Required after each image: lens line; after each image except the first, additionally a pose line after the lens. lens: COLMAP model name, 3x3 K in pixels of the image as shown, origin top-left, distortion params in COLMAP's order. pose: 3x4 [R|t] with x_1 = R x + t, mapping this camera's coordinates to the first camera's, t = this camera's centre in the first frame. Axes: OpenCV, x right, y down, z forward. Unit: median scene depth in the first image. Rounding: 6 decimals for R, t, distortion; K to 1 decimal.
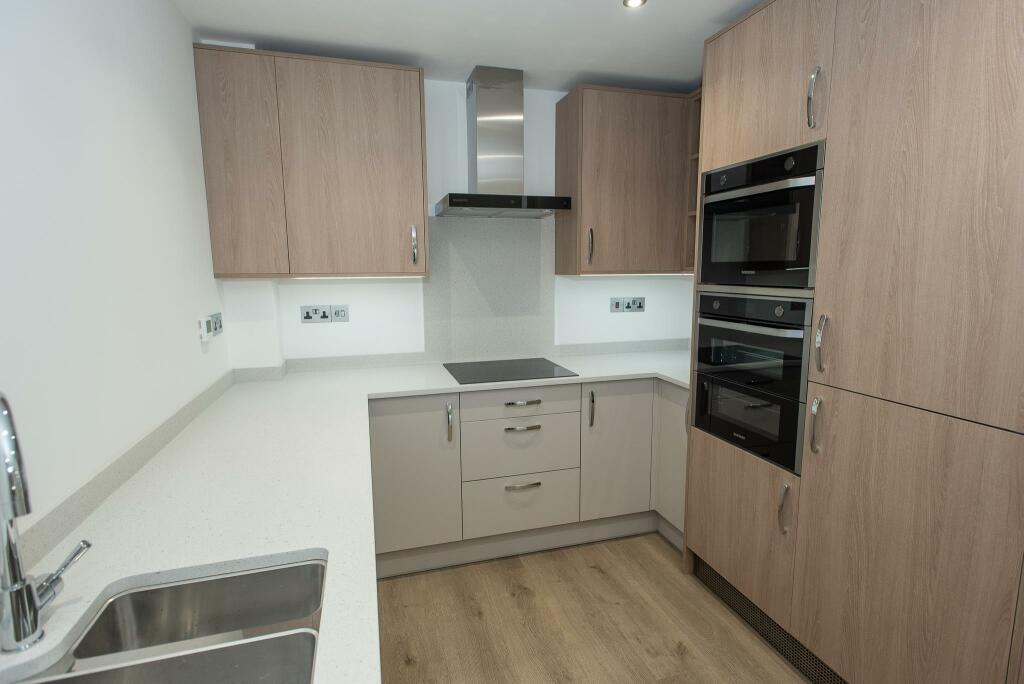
lens RADIAL K [[500.5, 0, 512.0], [0, 500.5, 342.0], [0, 0, 1]] dist [0.000127, 0.000082]
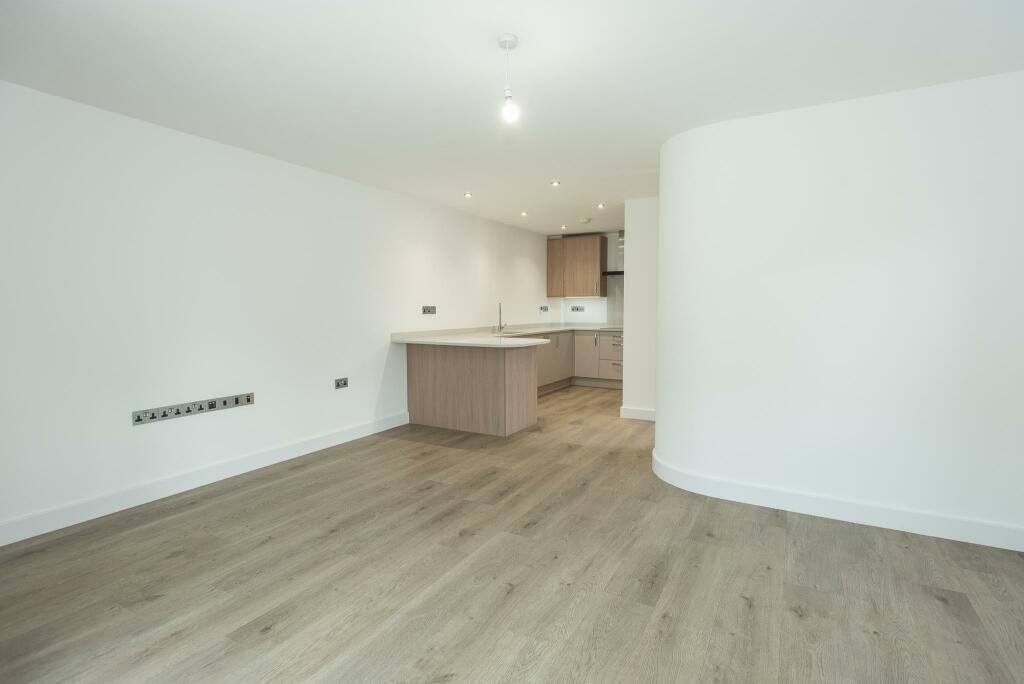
lens RADIAL K [[500.5, 0, 512.0], [0, 500.5, 342.0], [0, 0, 1]] dist [0.000127, 0.000082]
pose [[0.693628, 0.055067, -0.718226, 1.815010], [-0.108040, 0.993748, -0.028148, 0.320946], [0.712185, 0.097121, 0.695241, -1.644660]]
